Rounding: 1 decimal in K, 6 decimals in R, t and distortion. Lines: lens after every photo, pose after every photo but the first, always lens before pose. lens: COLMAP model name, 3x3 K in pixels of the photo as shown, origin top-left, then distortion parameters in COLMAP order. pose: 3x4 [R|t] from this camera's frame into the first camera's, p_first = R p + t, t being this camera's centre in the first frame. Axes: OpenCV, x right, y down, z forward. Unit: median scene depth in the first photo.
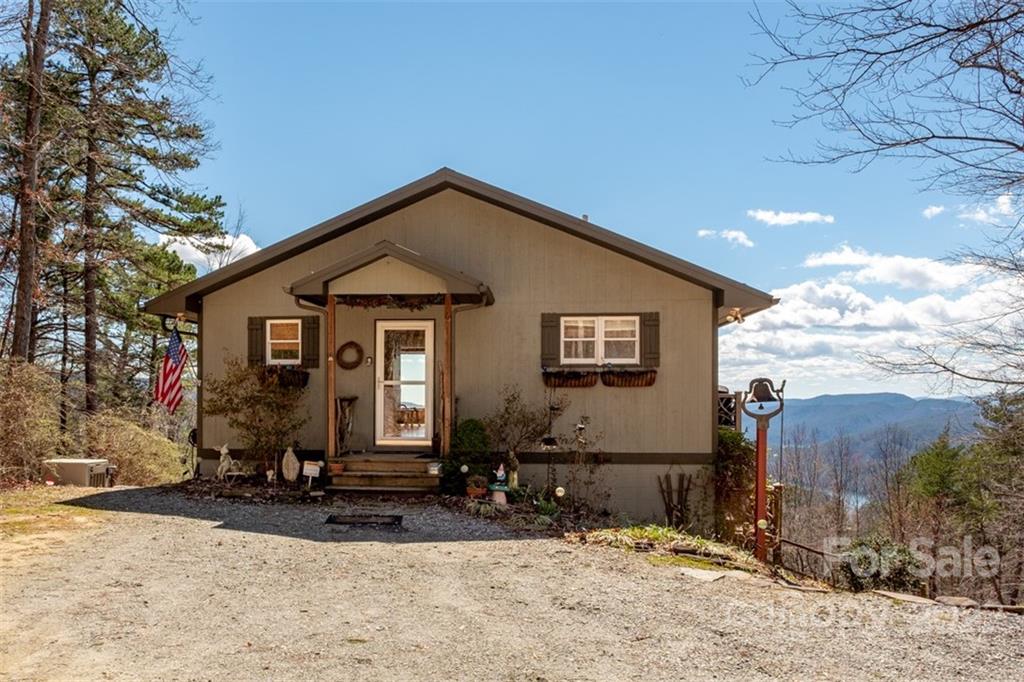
lens RADIAL K [[729.1, 0, 511.1], [0, 729.1, 348.3], [0, 0, 1]] dist [-0.000445, 0.000695]
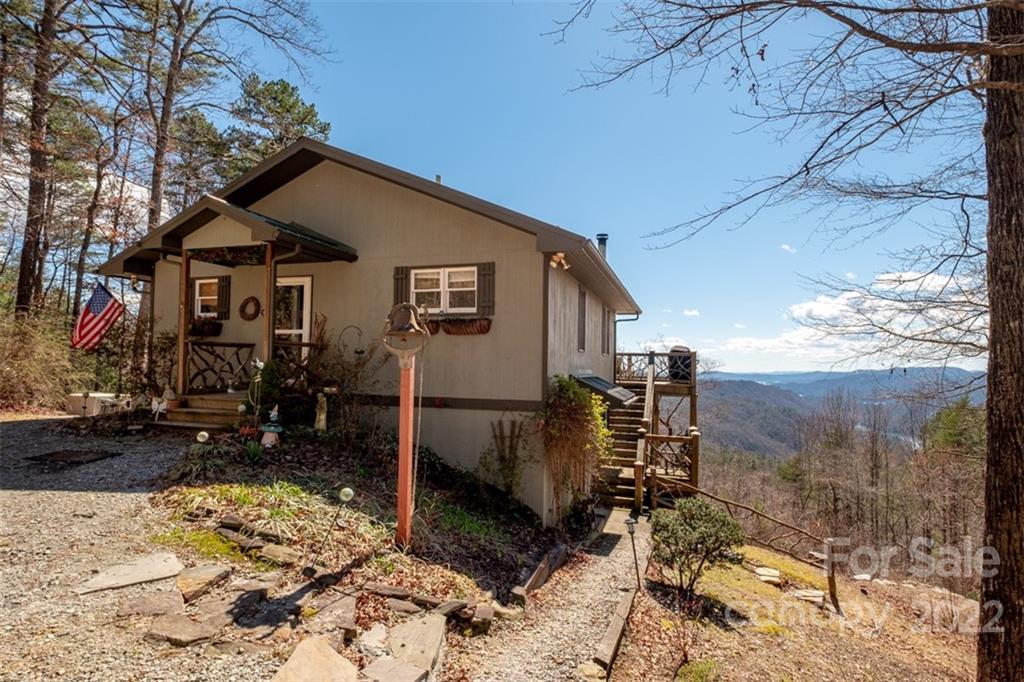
lens RADIAL K [[494.3, 0, 513.6], [0, 494.3, 330.3], [0, 0, 1]] dist [0.004223, 0.000128]
pose [[0.980618, 0.000462, -0.195927, 0.363053], [0.000275, 0.999993, 0.003732, 0.043657], [0.195927, -0.003714, 0.980611, 0.323297]]
